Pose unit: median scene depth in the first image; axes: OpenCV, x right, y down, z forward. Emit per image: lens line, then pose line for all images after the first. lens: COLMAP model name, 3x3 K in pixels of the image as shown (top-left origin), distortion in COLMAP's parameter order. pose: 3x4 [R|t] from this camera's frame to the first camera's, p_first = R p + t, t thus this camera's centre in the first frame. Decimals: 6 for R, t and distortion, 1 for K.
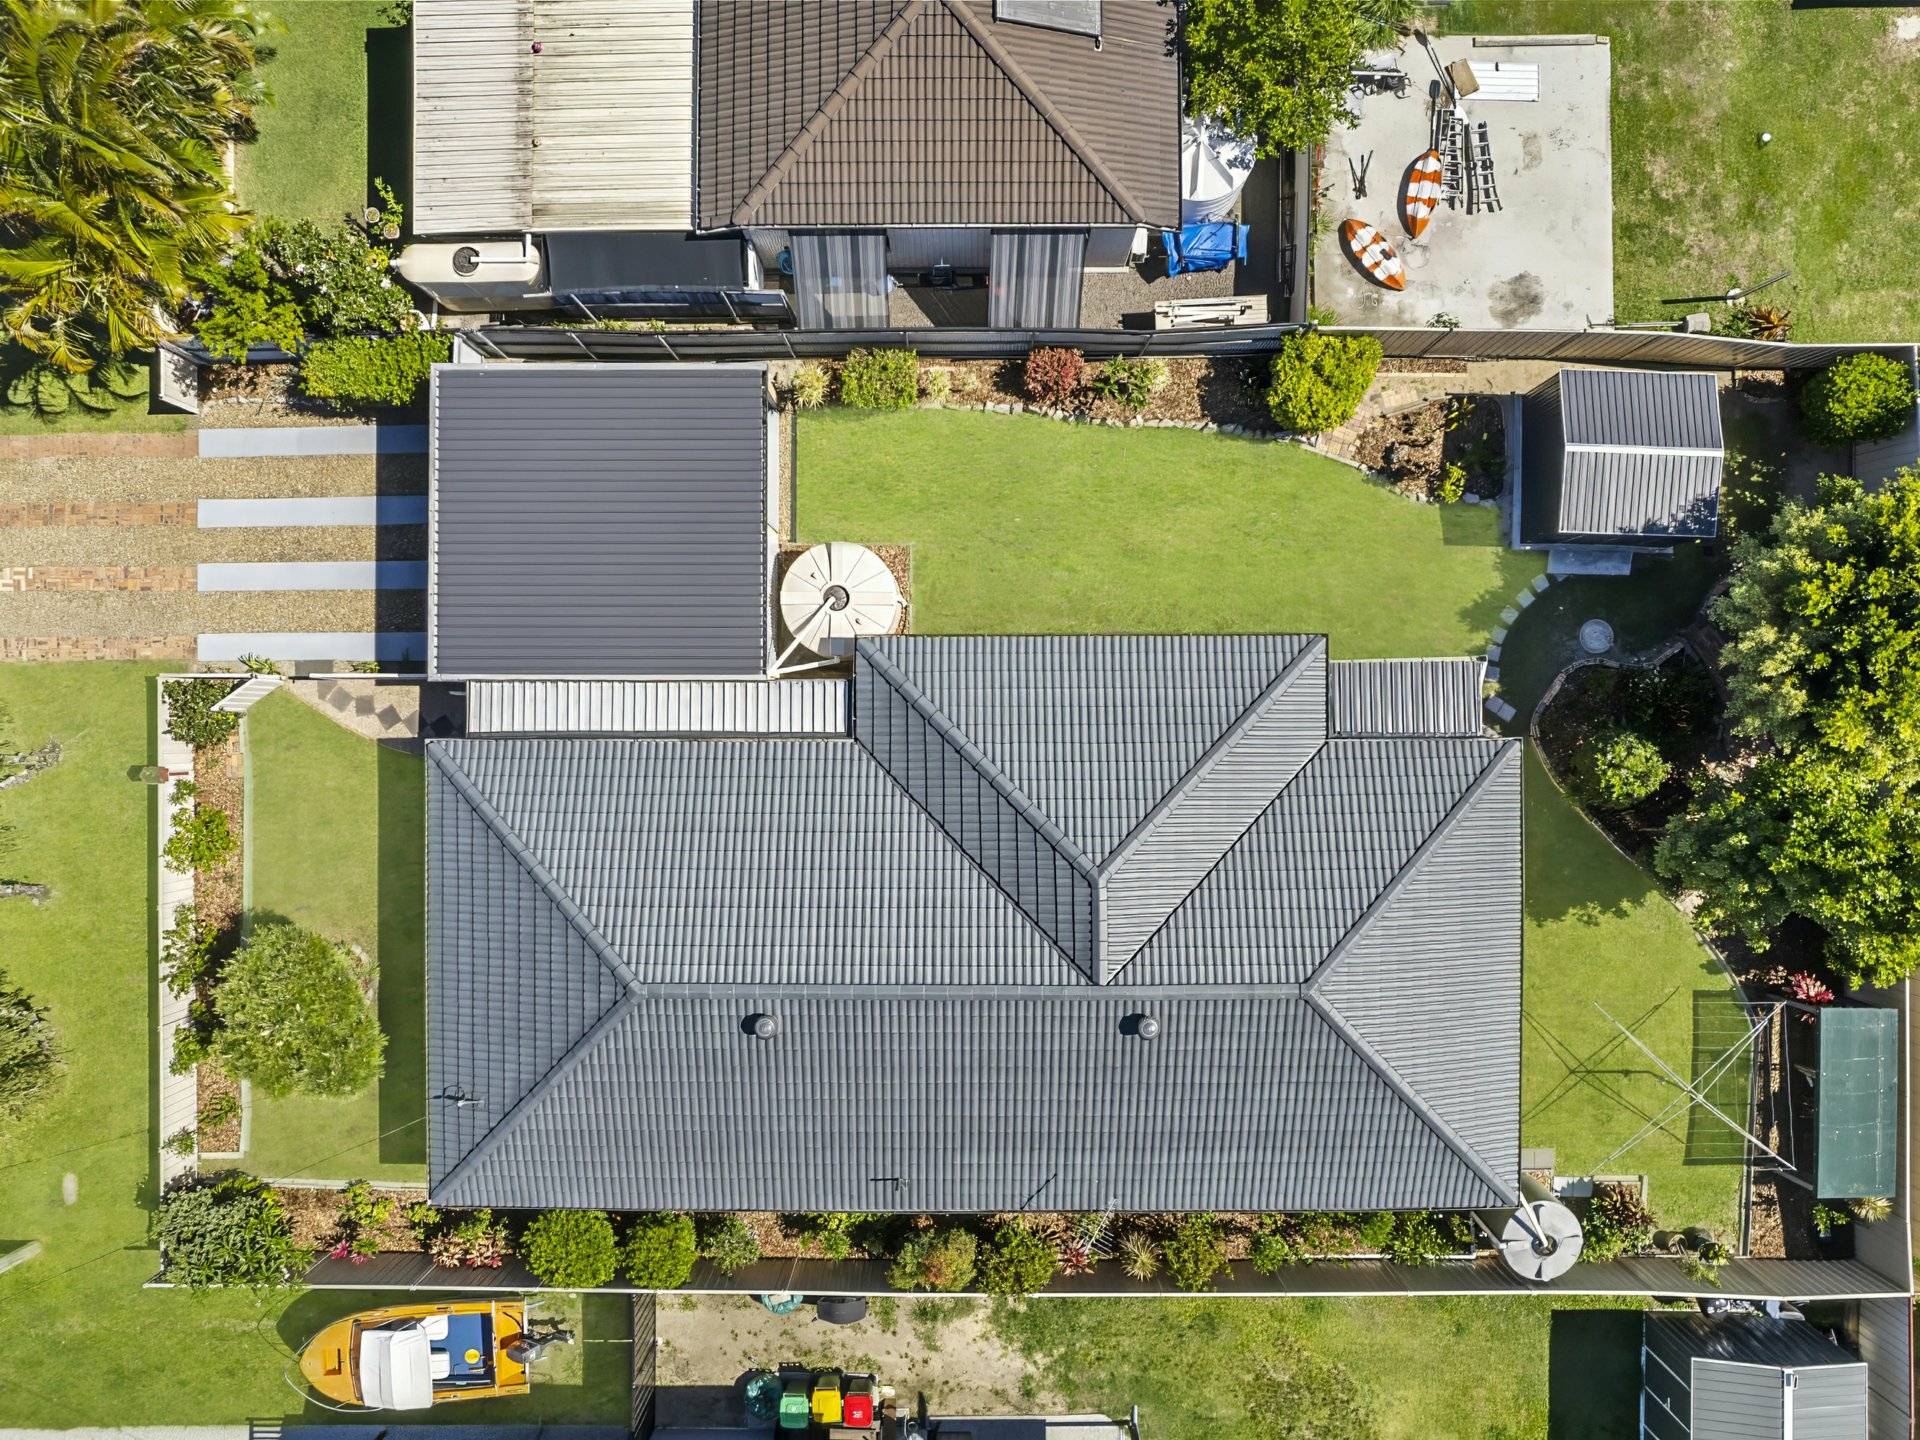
lens RADIAL K [[1381.6, 0, 960.0], [0, 1381.6, 720.0], [0, 0, 1]] dist [-0.026662, 0.002155]
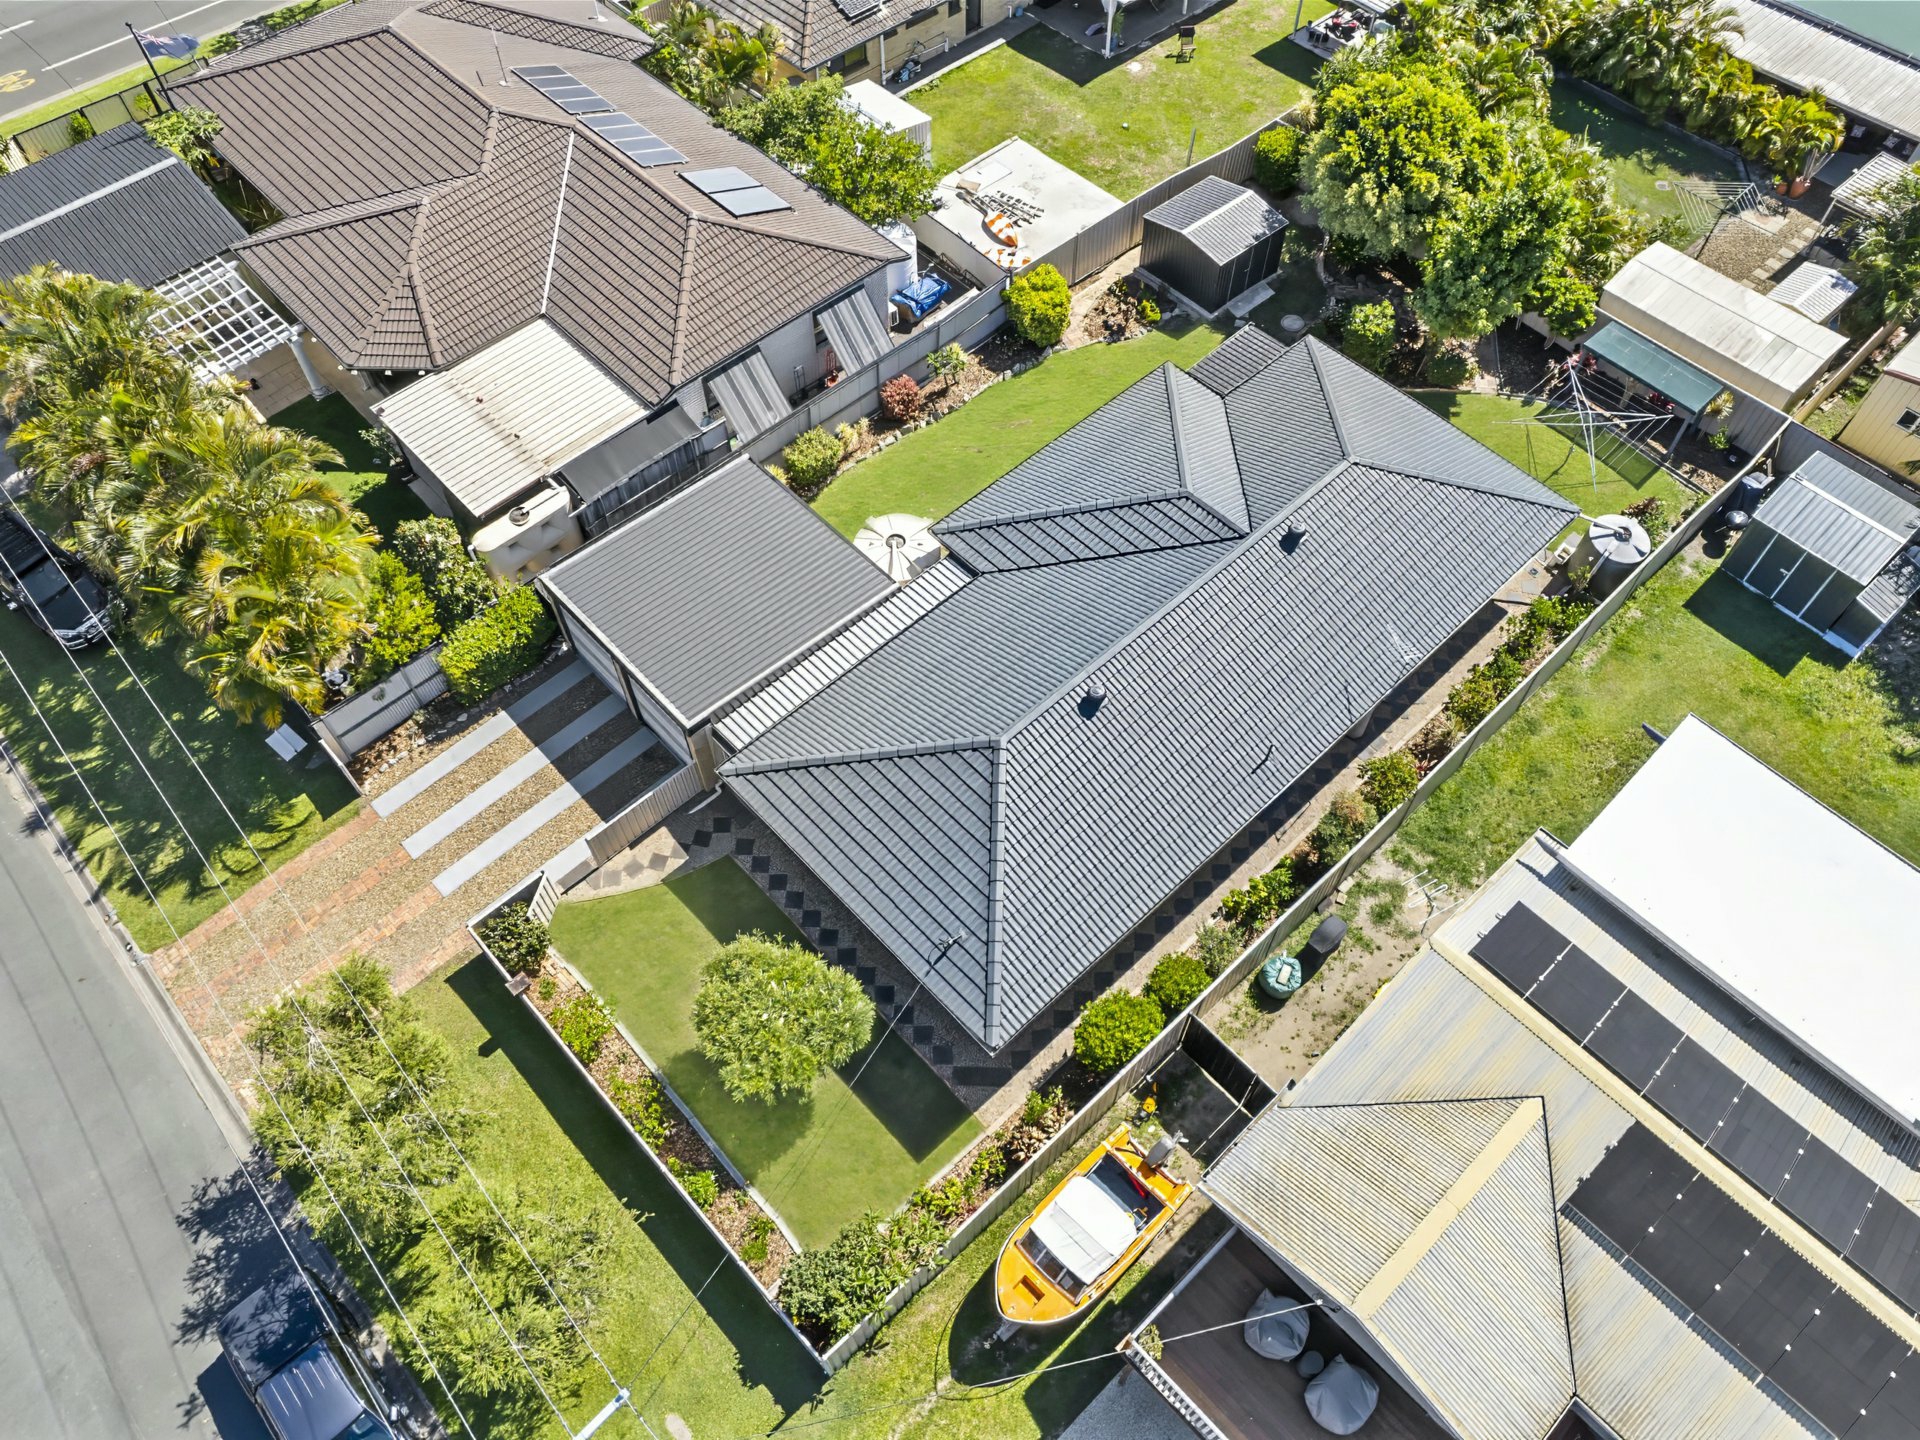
lens RADIAL K [[1381.6, 0, 960.0], [0, 1381.6, 720.0], [0, 0, 1]] dist [-0.026662, 0.002155]
pose [[0.729546, -0.563774, 0.387196, -0.622280], [0.683805, 0.612172, -0.397061, 0.552778], [-0.013178, 0.554441, 0.832119, 0.004479]]
